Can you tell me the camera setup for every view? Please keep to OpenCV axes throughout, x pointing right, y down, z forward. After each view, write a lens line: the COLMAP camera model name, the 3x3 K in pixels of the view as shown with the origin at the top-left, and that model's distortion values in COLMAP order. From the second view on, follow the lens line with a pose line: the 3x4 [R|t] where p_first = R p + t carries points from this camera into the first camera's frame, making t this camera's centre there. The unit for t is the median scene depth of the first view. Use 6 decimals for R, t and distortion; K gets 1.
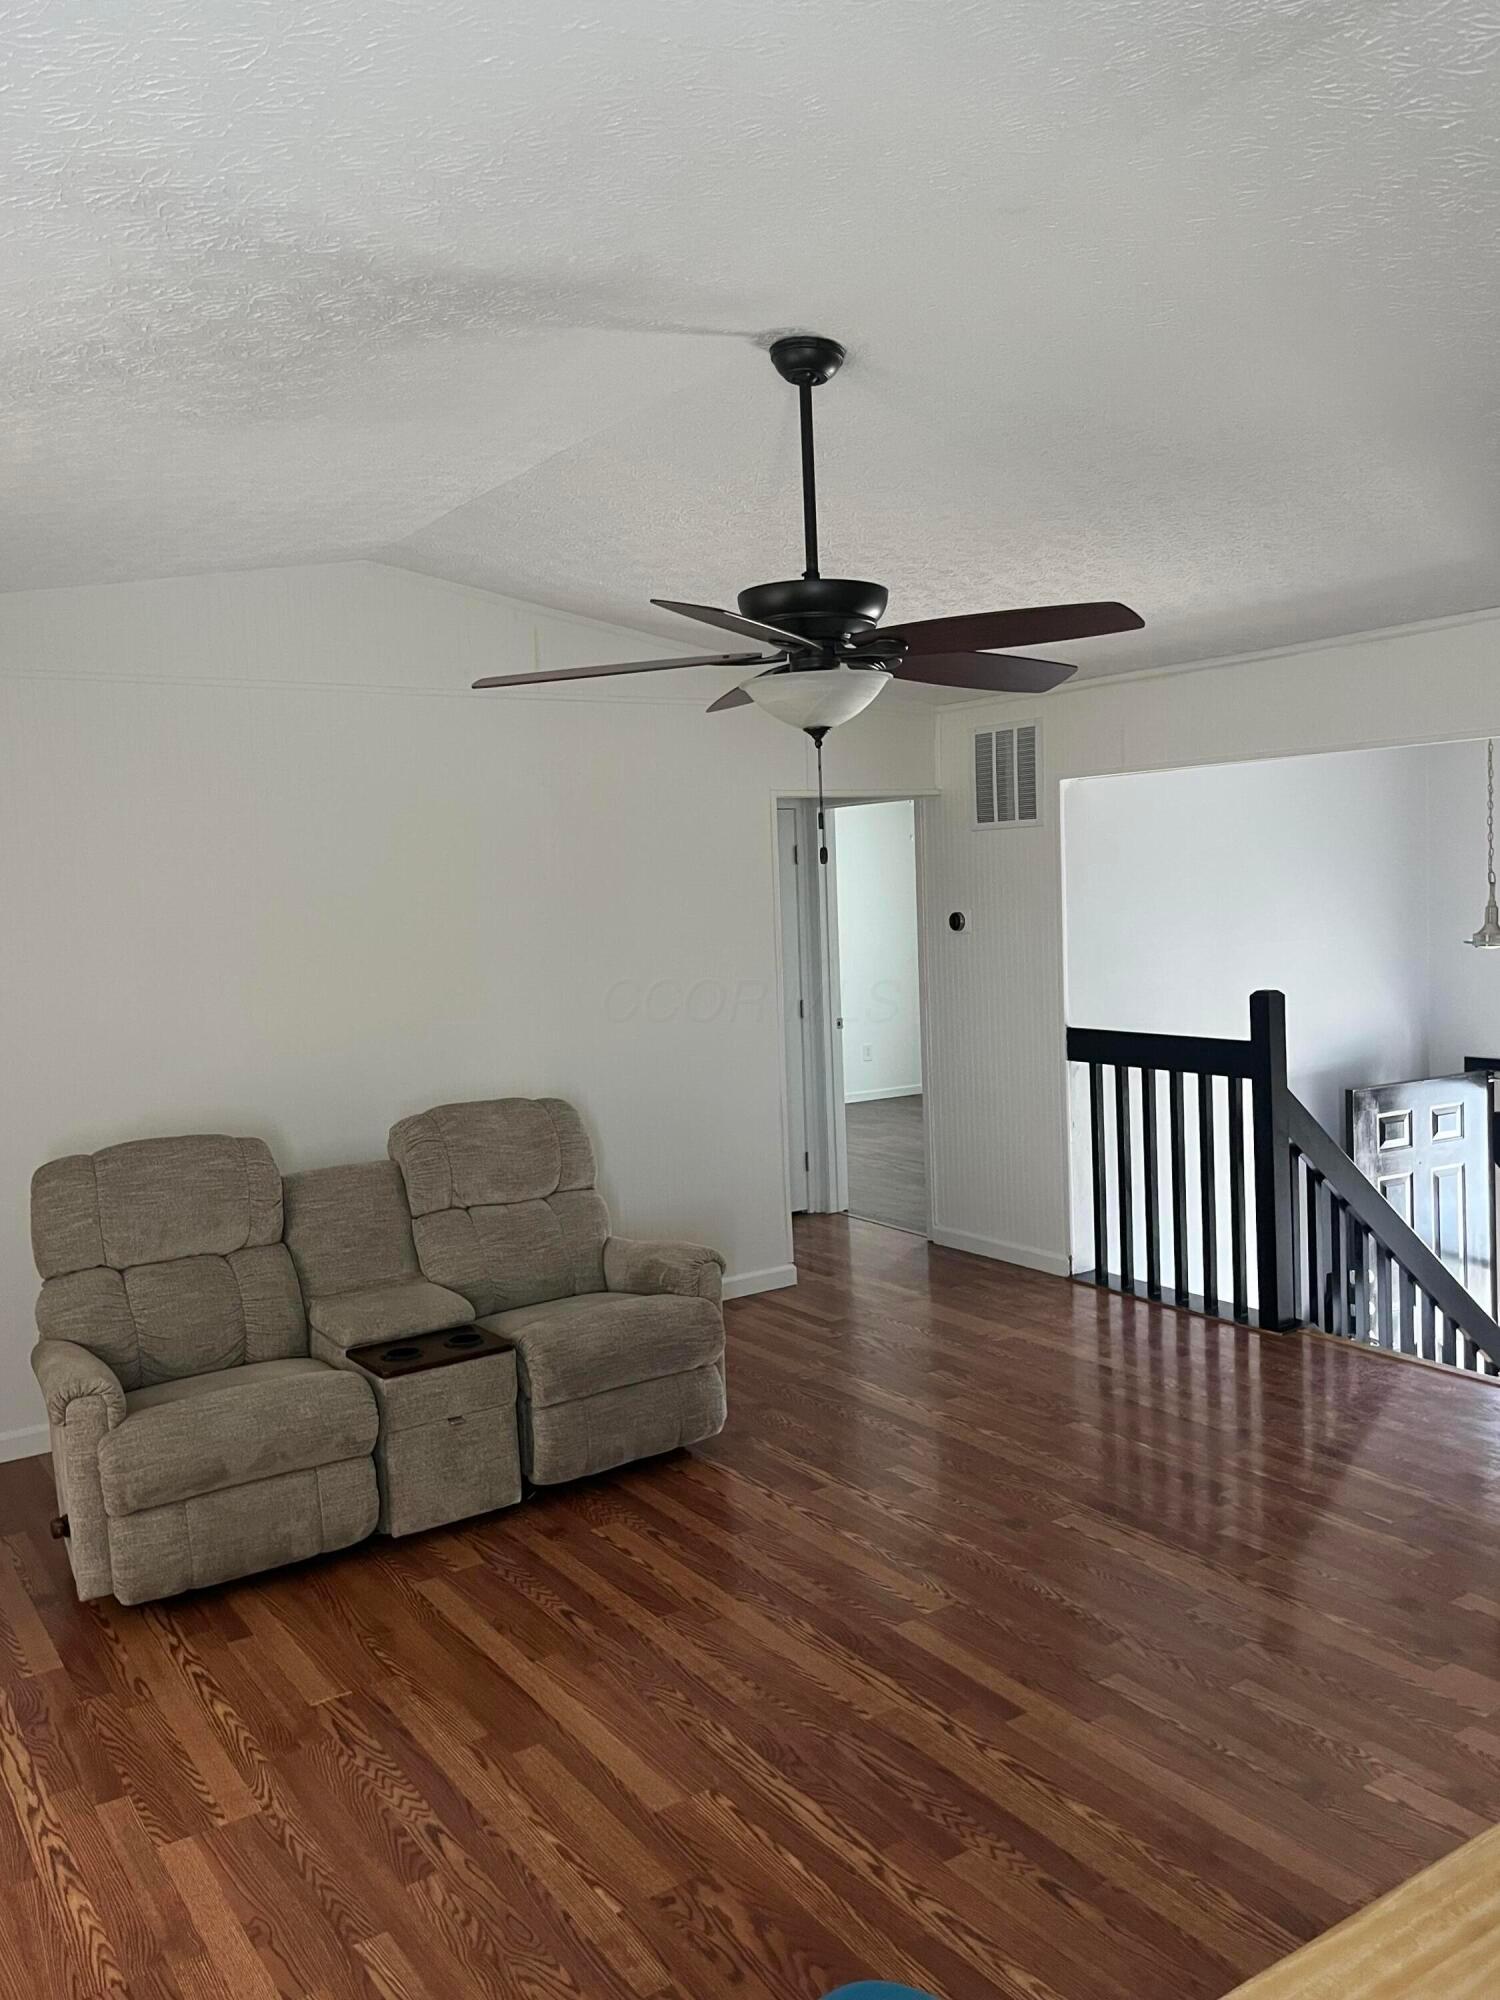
lens RADIAL K [[1575.6, 0, 750.0], [0, 1575.6, 1000.0], [0, 0, 1]] dist [0.032997, -0.076776]
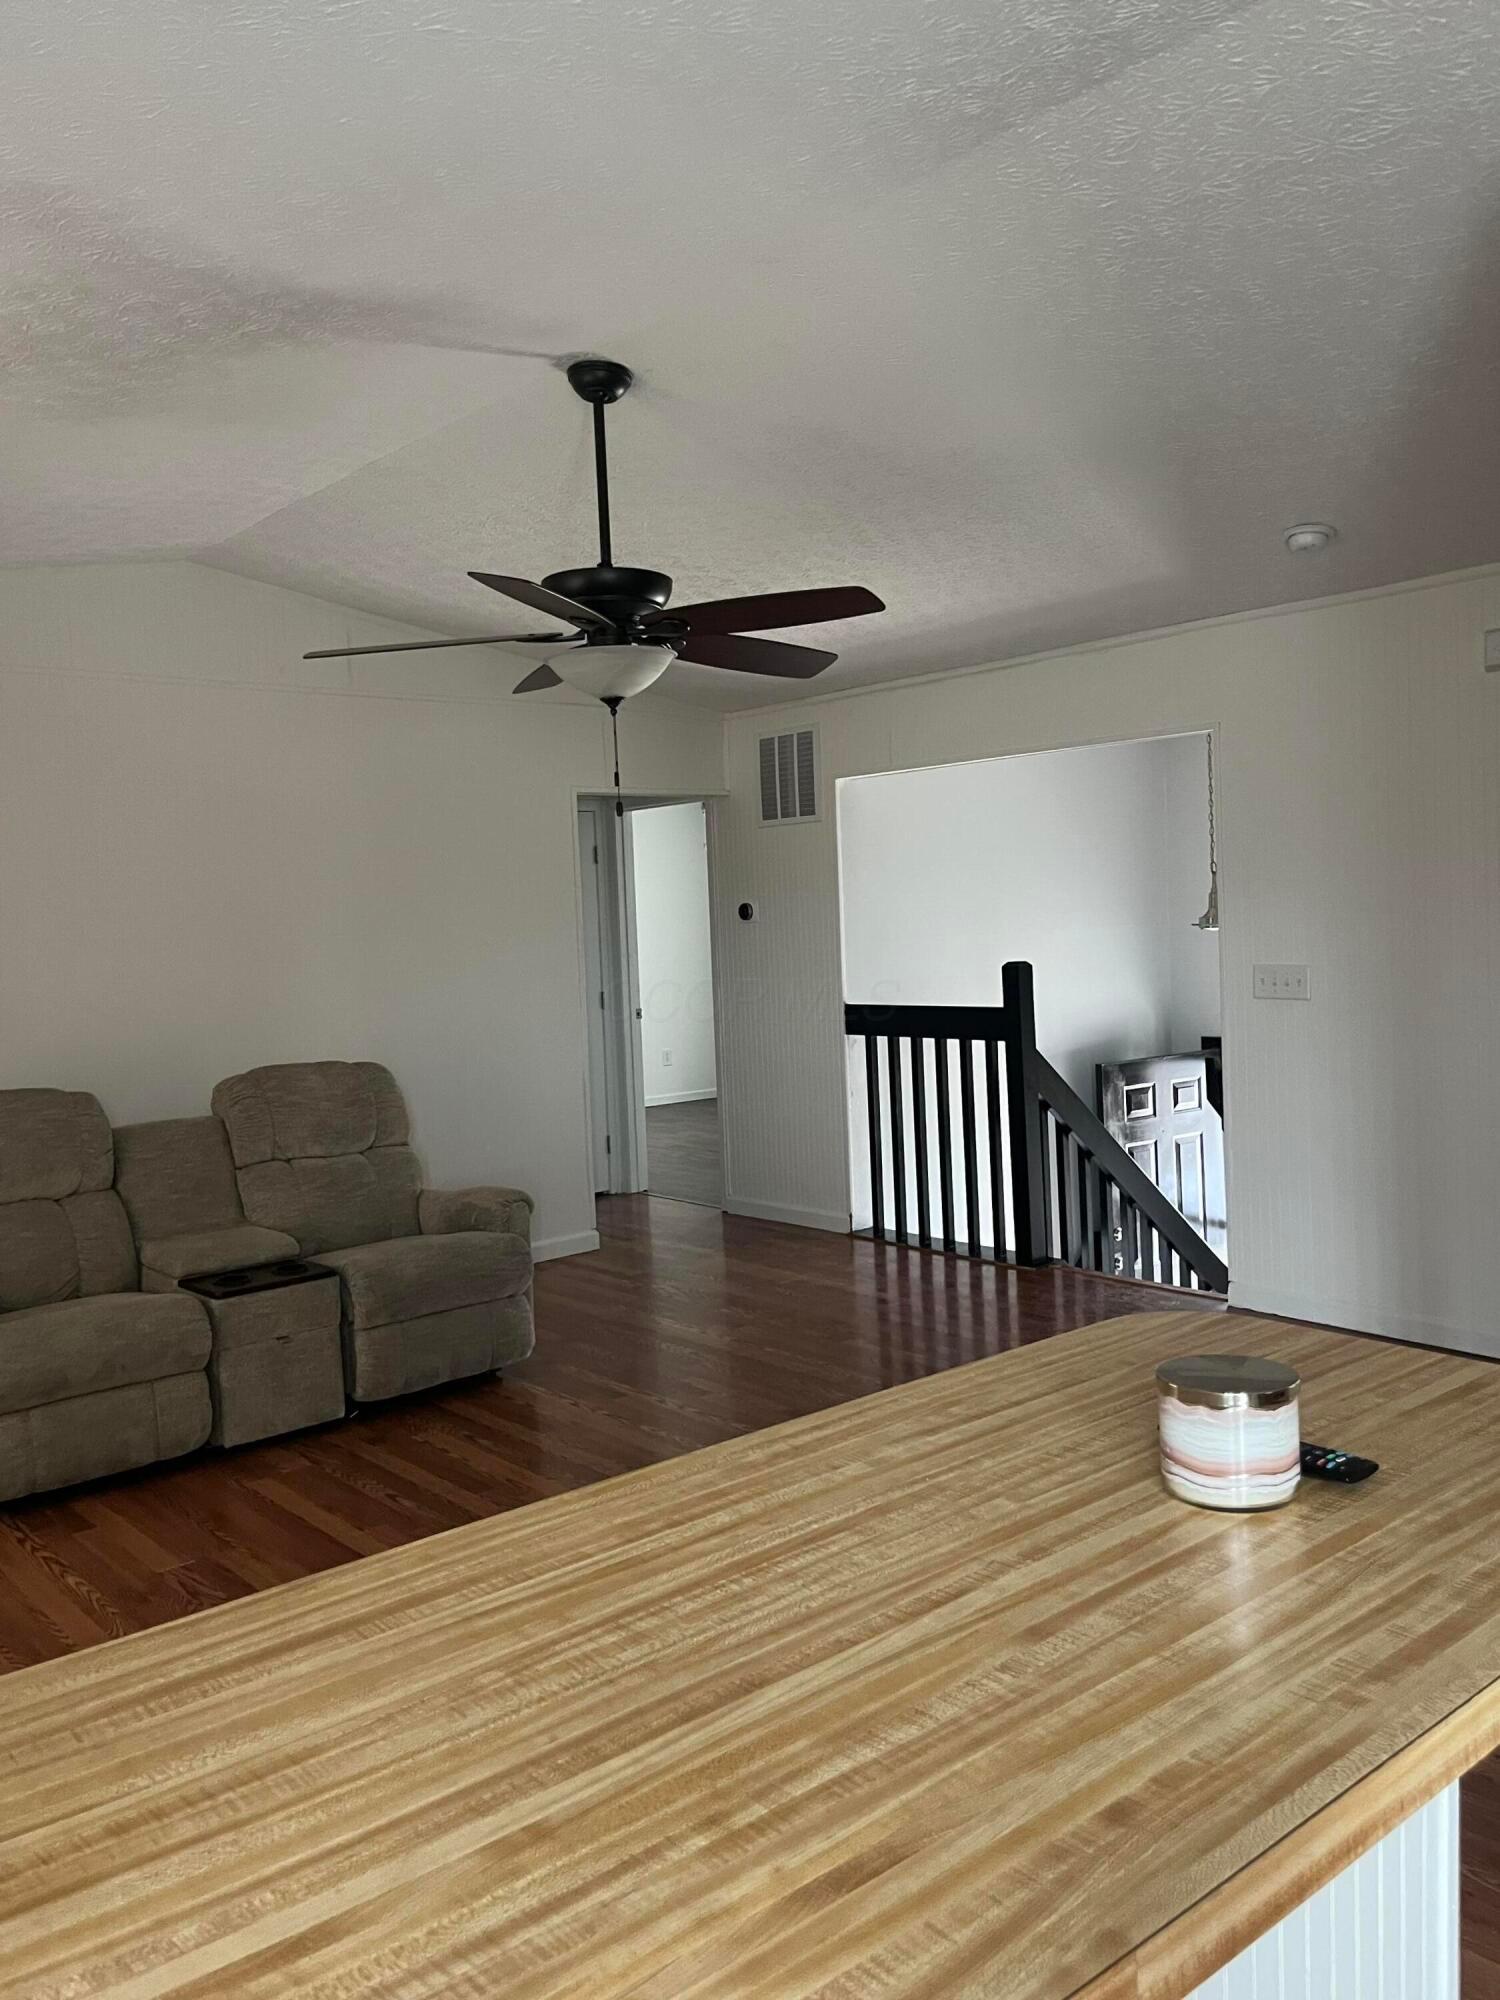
lens RADIAL K [[1564.4, 0, 732.7], [0, 1564.4, 984.0], [0, 0, 1]] dist [0.054366, -0.115716]
pose [[0.993317, -0.007496, 0.115172, -0.002116], [0.011254, 0.999424, -0.032012, 0.049029], [-0.114866, 0.033094, 0.992830, -0.092529]]
